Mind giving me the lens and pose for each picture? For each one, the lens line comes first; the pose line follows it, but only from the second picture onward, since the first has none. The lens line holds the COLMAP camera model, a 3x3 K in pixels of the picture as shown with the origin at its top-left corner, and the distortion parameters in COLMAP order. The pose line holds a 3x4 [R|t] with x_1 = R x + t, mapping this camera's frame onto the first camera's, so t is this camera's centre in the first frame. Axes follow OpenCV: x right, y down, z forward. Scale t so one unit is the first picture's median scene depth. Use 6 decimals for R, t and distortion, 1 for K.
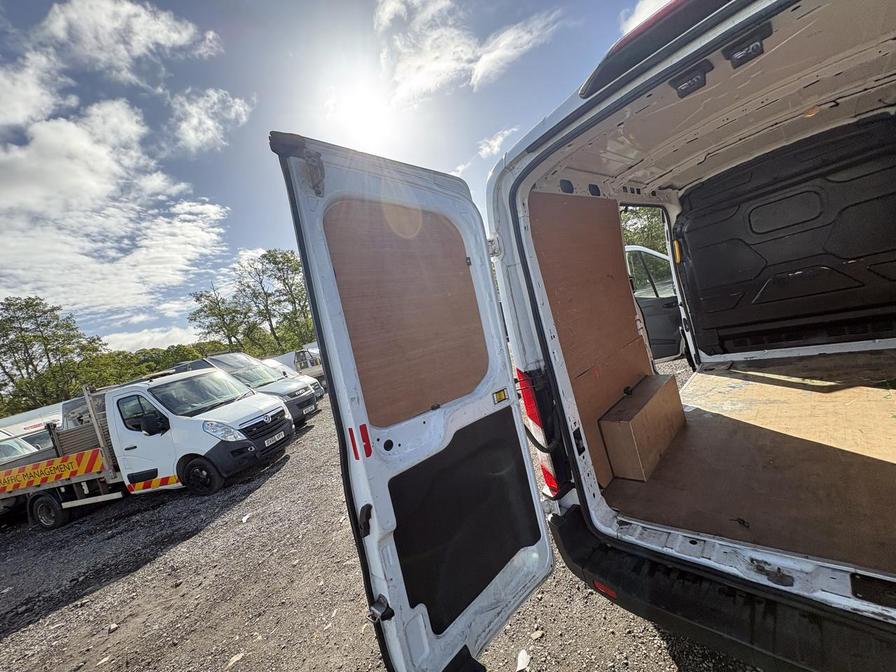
lens RADIAL K [[357.1, 0, 449.5], [0, 357.1, 335.5], [0, 0, 1]] dist [-0.000126, 0.000305]
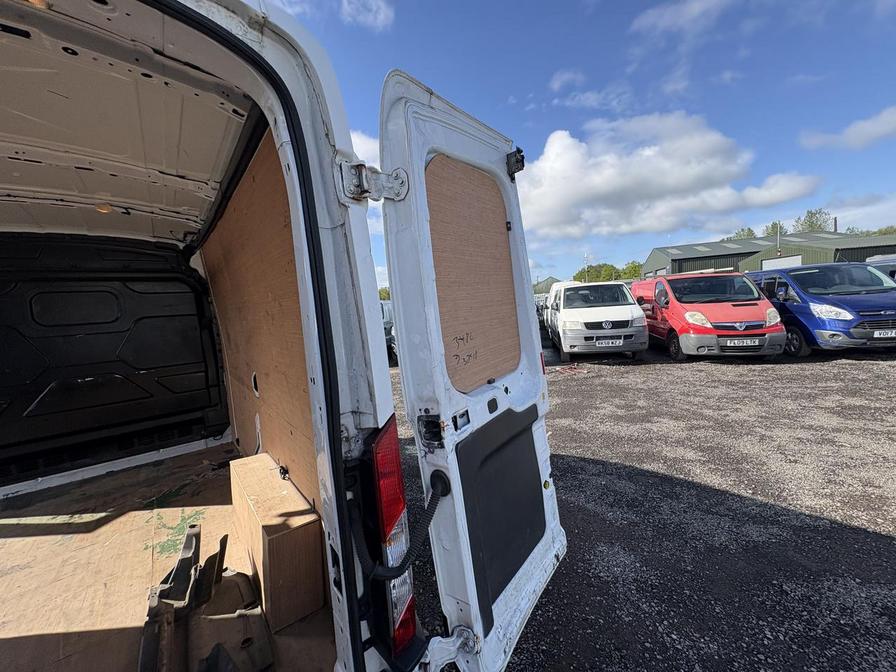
lens RADIAL K [[357.1, 0, 446.5], [0, 357.1, 333.7], [0, 0, 1]] dist [-0.000126, 0.000305]
pose [[0.098694, 0.183956, 0.977967, 0.270844], [0.083478, 0.977771, -0.192344, -0.061085], [-0.991610, 0.100621, 0.081144, 0.088080]]
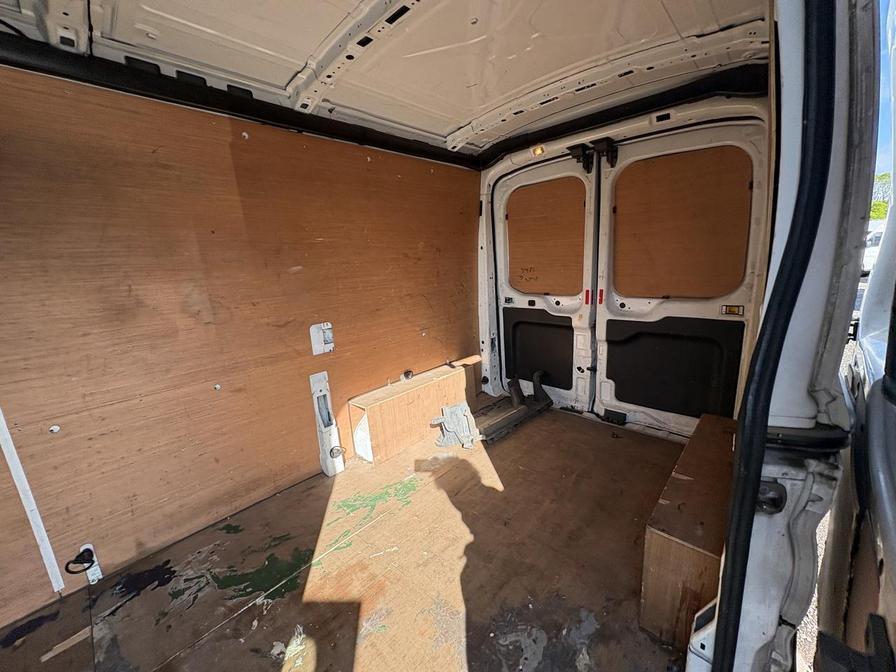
lens RADIAL K [[357.1, 0, 449.7], [0, 357.1, 337.3], [0, 0, 1]] dist [-0.000126, 0.000305]
pose [[-0.945318, 0.326080, 0.006779, 0.863976], [0.316576, 0.912369, 0.259542, -0.273233], [0.078446, 0.247496, -0.965708, 1.473269]]
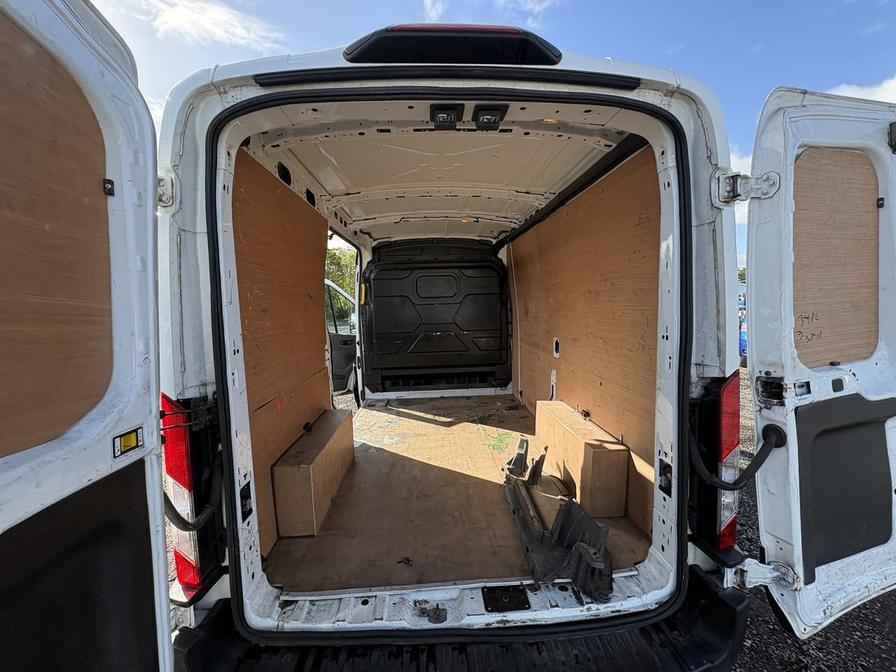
lens RADIAL K [[357.1, 0, 445.9], [0, 357.1, 335.1], [0, 0, 1]] dist [-0.000126, 0.000305]
pose [[0.633220, 0.183746, 0.751844, 0.012970], [-0.115862, 0.982968, -0.142650, 0.019256], [-0.765250, 0.003219, 0.643725, 0.180536]]
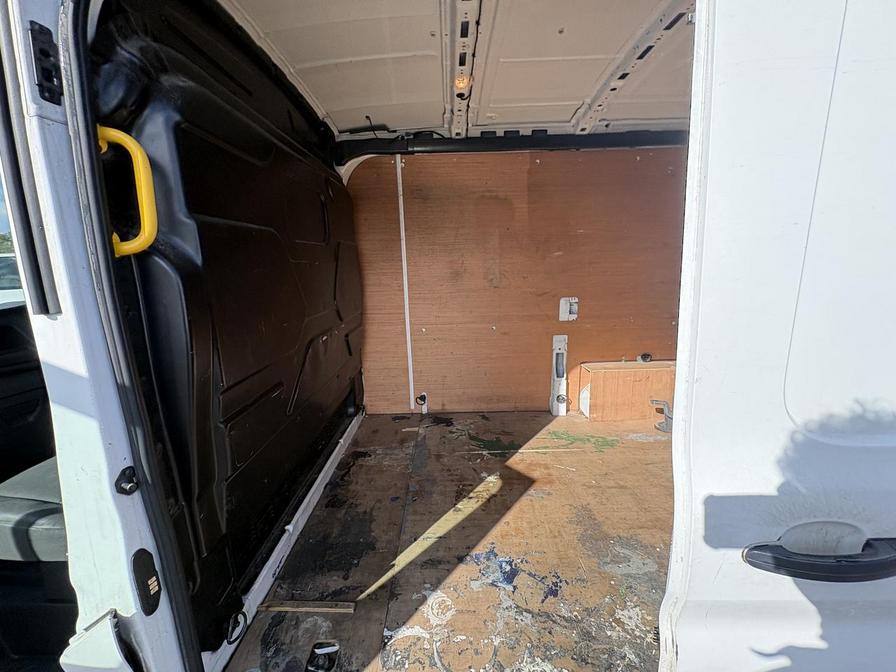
lens RADIAL K [[357.1, 0, 445.7], [0, 357.1, 338.3], [0, 0, 1]] dist [-0.000126, 0.000305]
pose [[-0.688091, 0.142569, 0.711481, 0.660831], [0.248827, 0.967417, 0.046792, -0.206932], [-0.681628, 0.209233, -0.701146, 1.659727]]
